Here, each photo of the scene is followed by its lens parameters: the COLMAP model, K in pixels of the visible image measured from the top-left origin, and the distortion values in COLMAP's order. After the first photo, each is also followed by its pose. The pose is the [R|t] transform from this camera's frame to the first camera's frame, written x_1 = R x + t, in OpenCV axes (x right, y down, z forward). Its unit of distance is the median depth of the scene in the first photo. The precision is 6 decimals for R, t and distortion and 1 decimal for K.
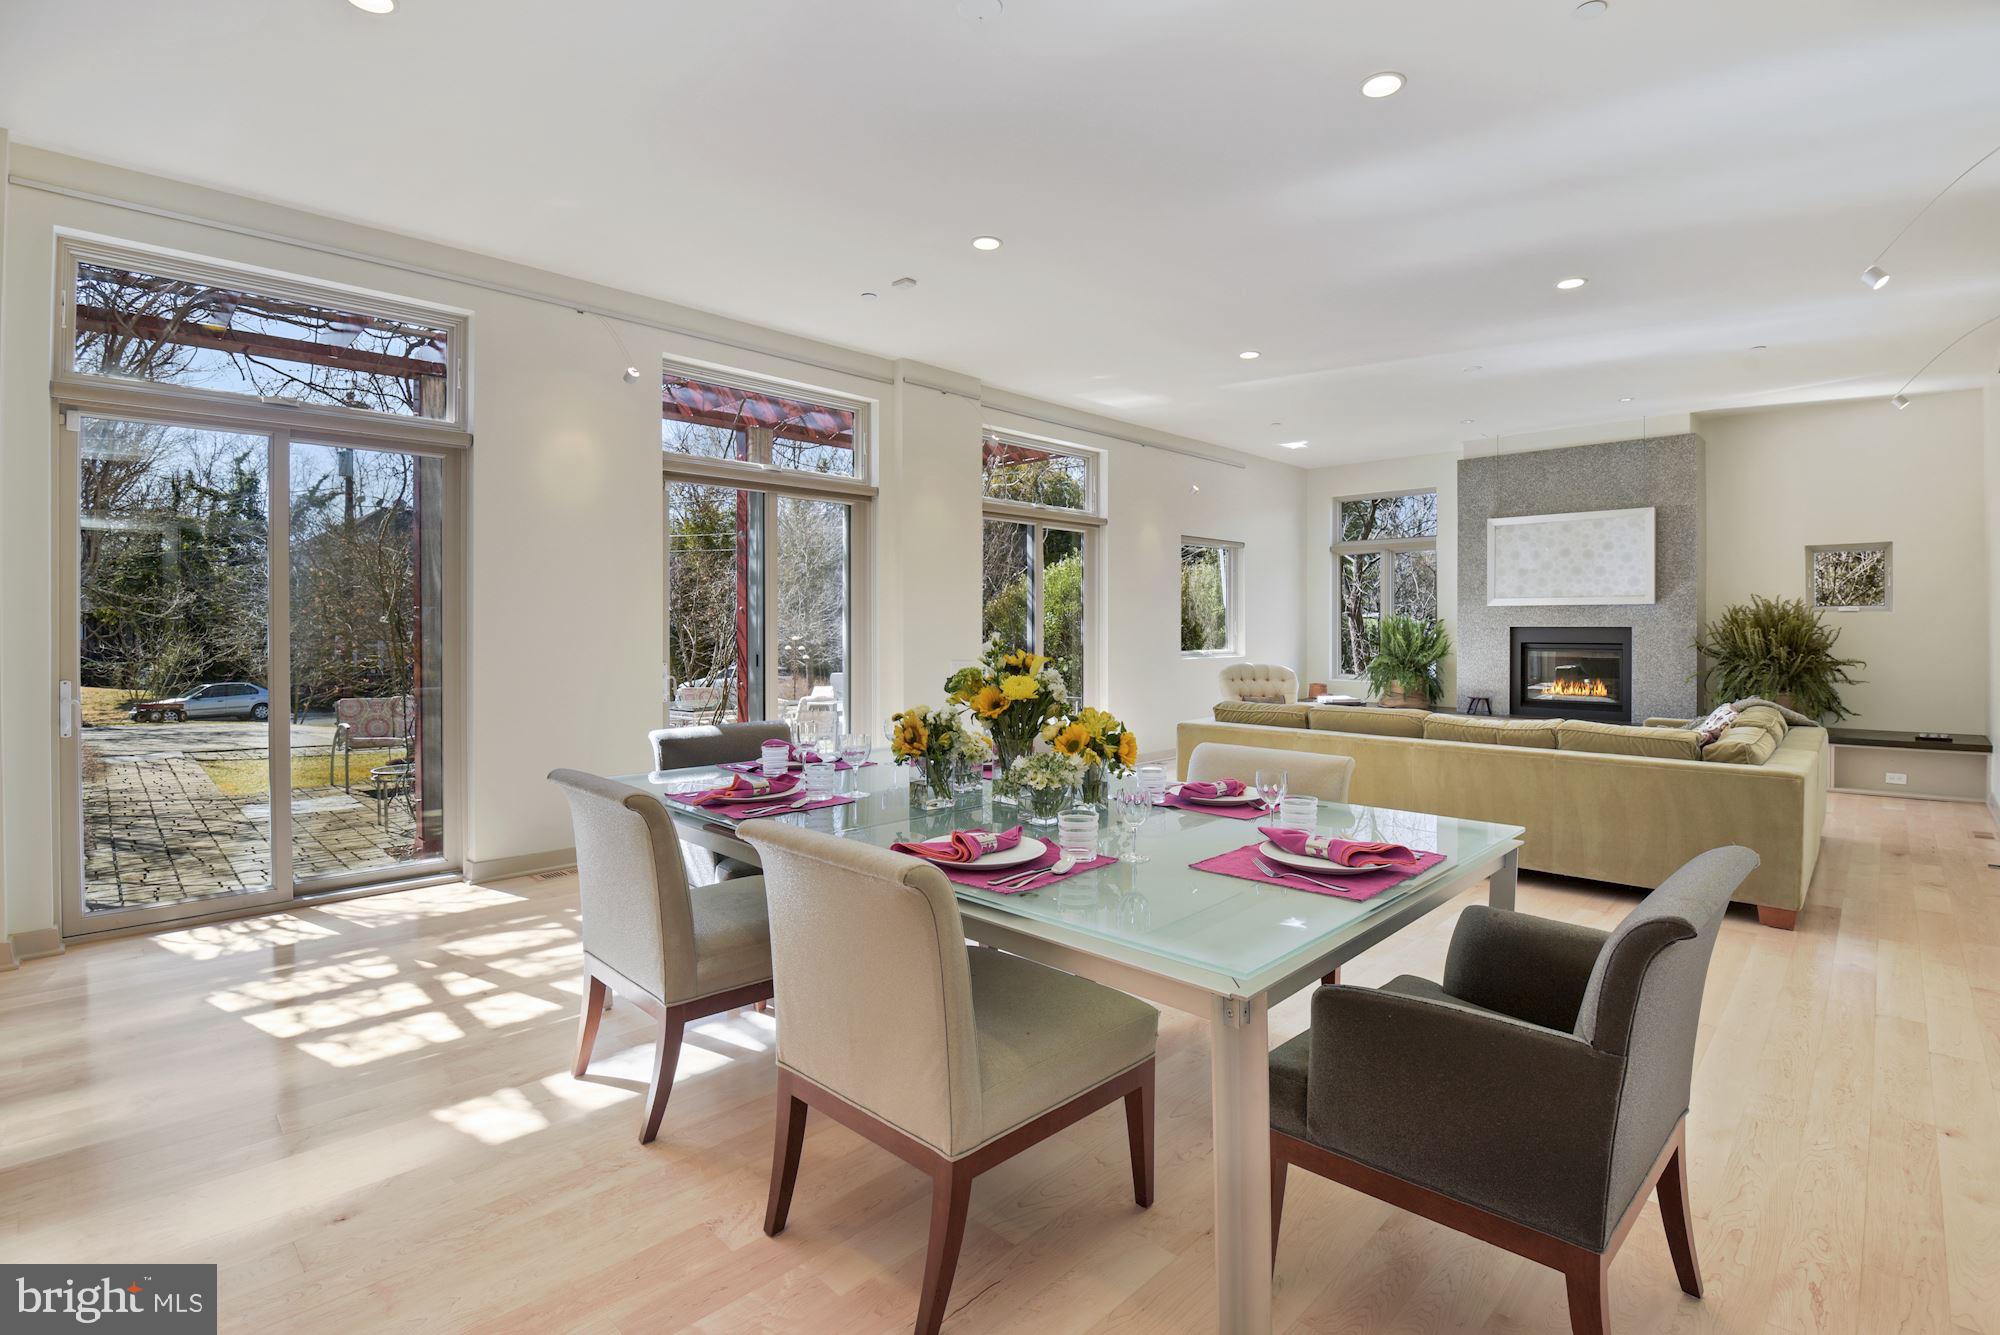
lens RADIAL K [[911.8, 0, 1011.1], [0, 911.8, 638.3], [0, 0, 1]] dist [-0.032378, -0.000733]
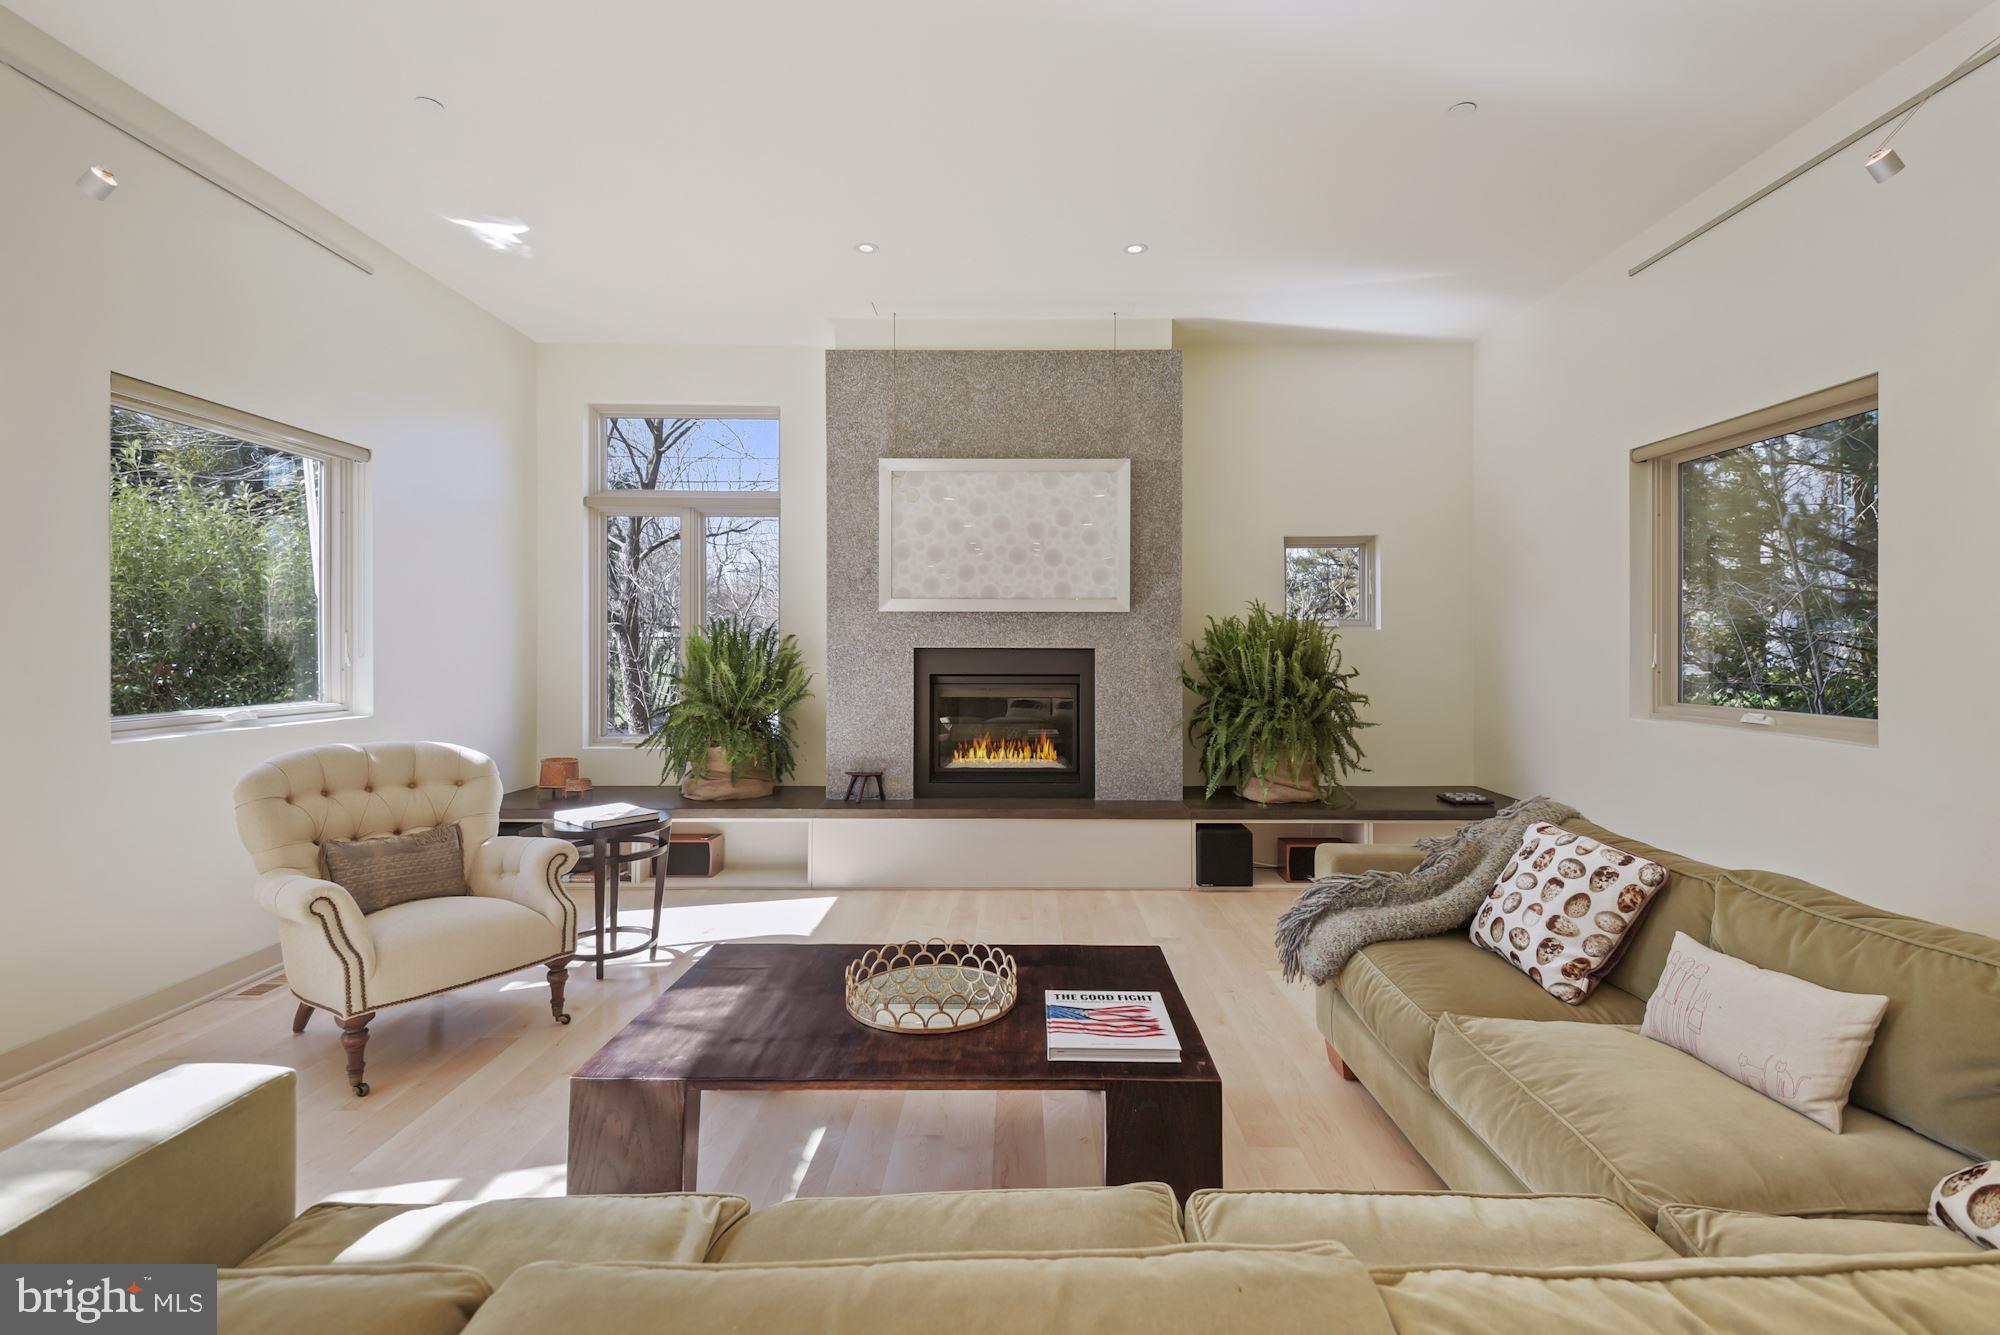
lens RADIAL K [[913.2, 0, 1029.9], [0, 913.2, 654.5], [0, 0, 1]] dist [0.015524, -0.000041]
pose [[0.704686, -0.003620, 0.709510, 0.201326], [0.007801, 0.999966, -0.002646, -0.006955], [-0.709476, 0.007399, 0.704691, 0.571944]]
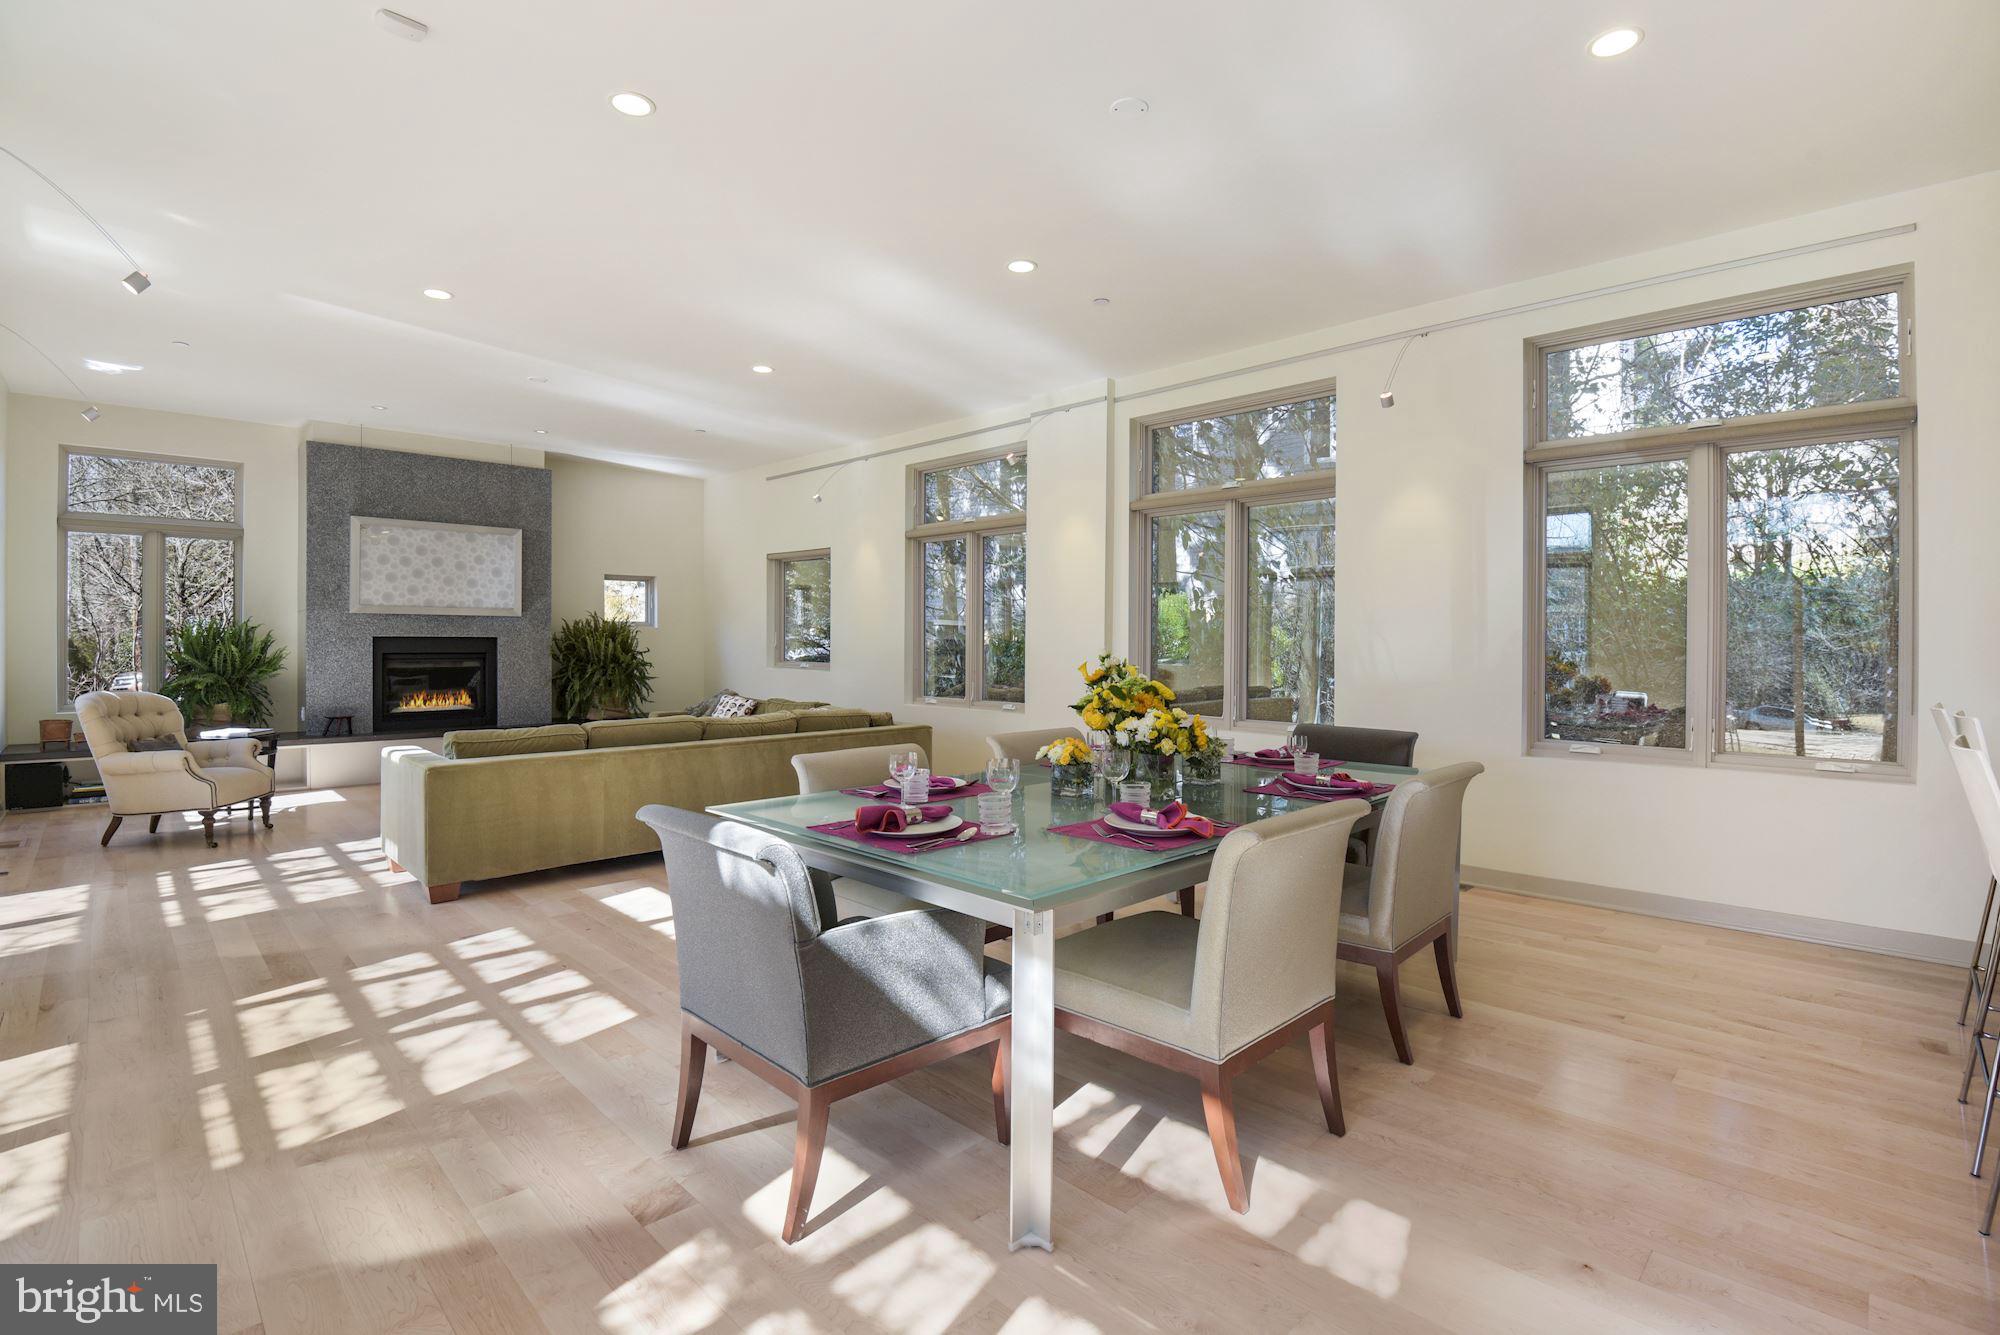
lens RADIAL K [[923.8, 0, 1007.5], [0, 923.8, 658.5], [0, 0, 1]] dist [-0.028843, -0.000058]
pose [[0.013942, -0.021594, 0.999670, -0.394196], [0.005730, 0.999752, 0.021516, -0.007000], [-0.999886, 0.005428, 0.014062, 0.367181]]
